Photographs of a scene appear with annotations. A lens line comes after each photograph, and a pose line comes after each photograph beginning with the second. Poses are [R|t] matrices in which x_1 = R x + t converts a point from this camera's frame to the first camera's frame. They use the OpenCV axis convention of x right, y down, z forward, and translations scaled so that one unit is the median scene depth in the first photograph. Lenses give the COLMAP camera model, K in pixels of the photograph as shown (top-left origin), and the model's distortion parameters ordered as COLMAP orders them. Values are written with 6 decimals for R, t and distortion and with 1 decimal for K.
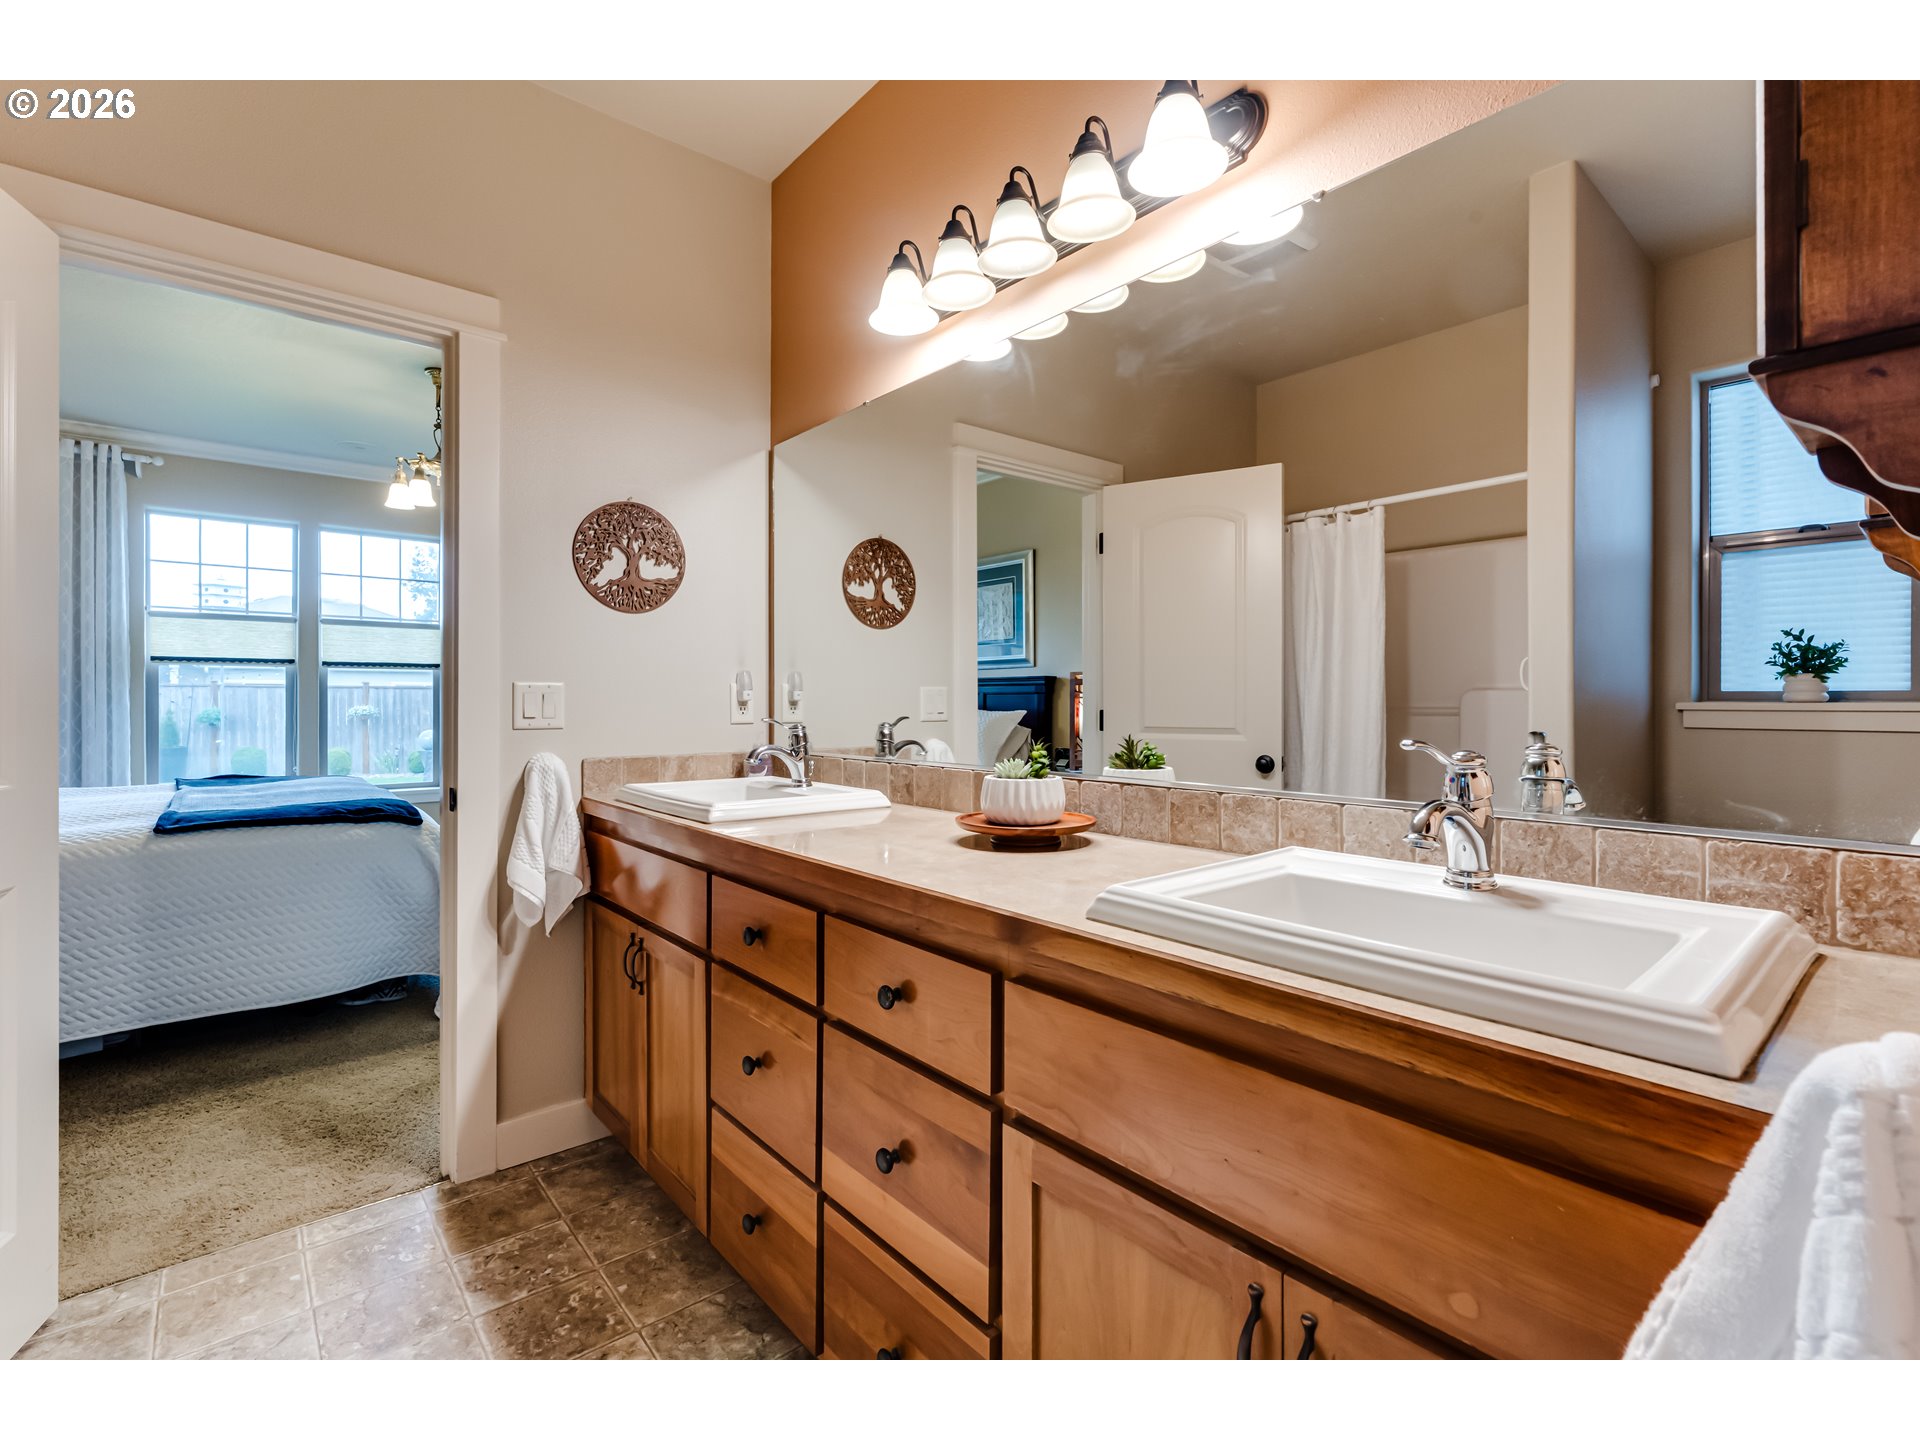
lens RADIAL K [[876.3, 0, 962.3], [0, 876.3, 716.3], [0, 0, 1]] dist [-0.003354, 0.001024]
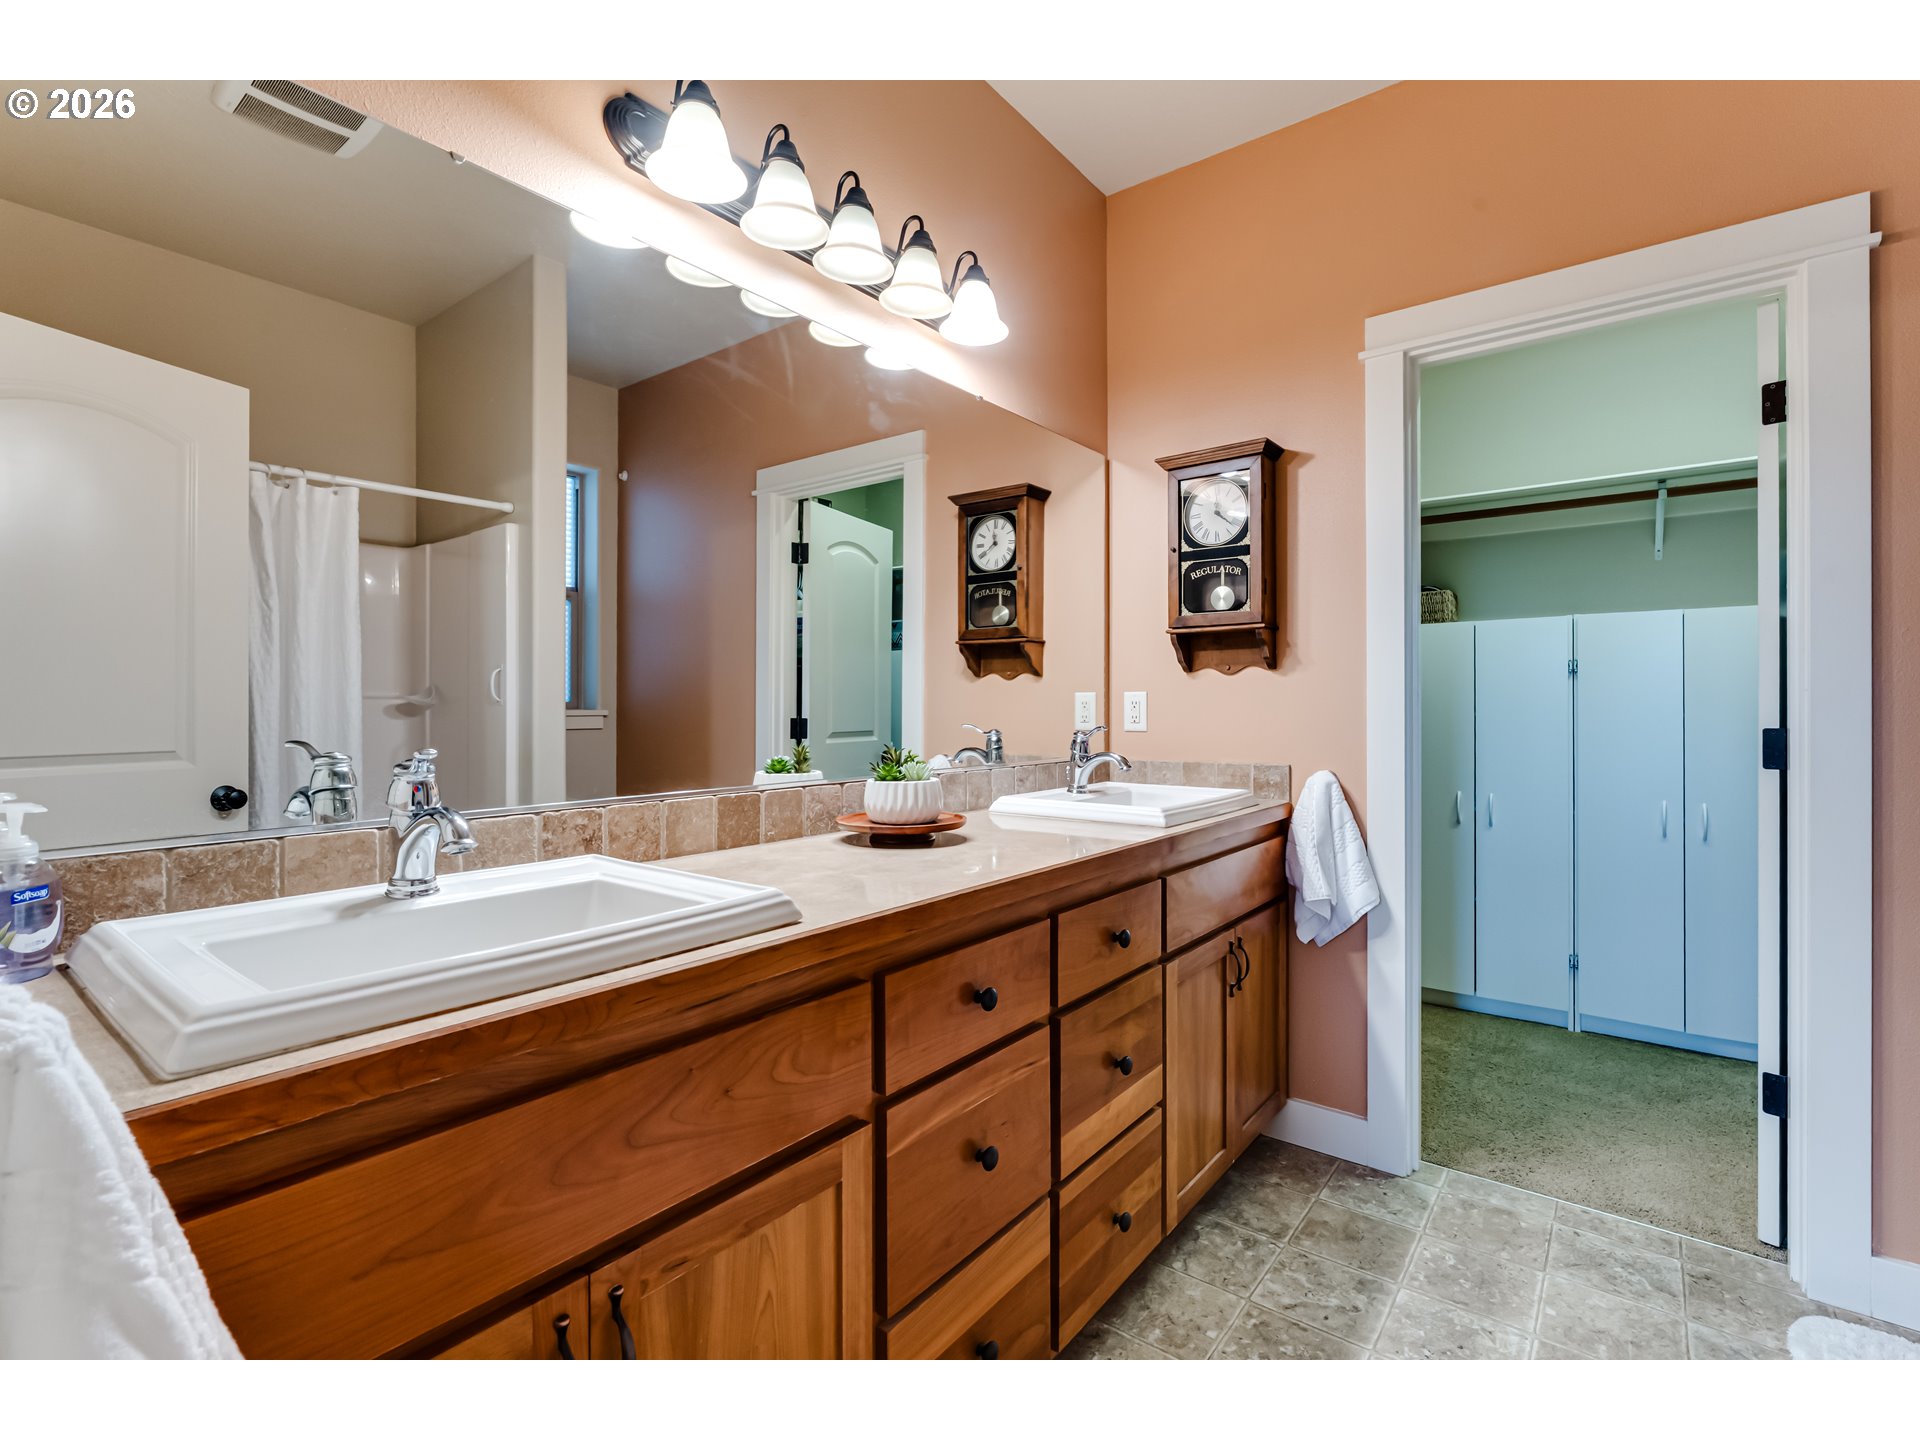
lens RADIAL K [[878.4, 0, 917.9], [0, 878.4, 733.0], [0, 0, 1]] dist [0.027804, -0.028627]
pose [[-0.183742, -0.030052, 0.982515, -1.155942], [0.014049, 0.999350, 0.033194, -0.028814], [-0.982874, 0.019902, -0.183200, 1.364019]]
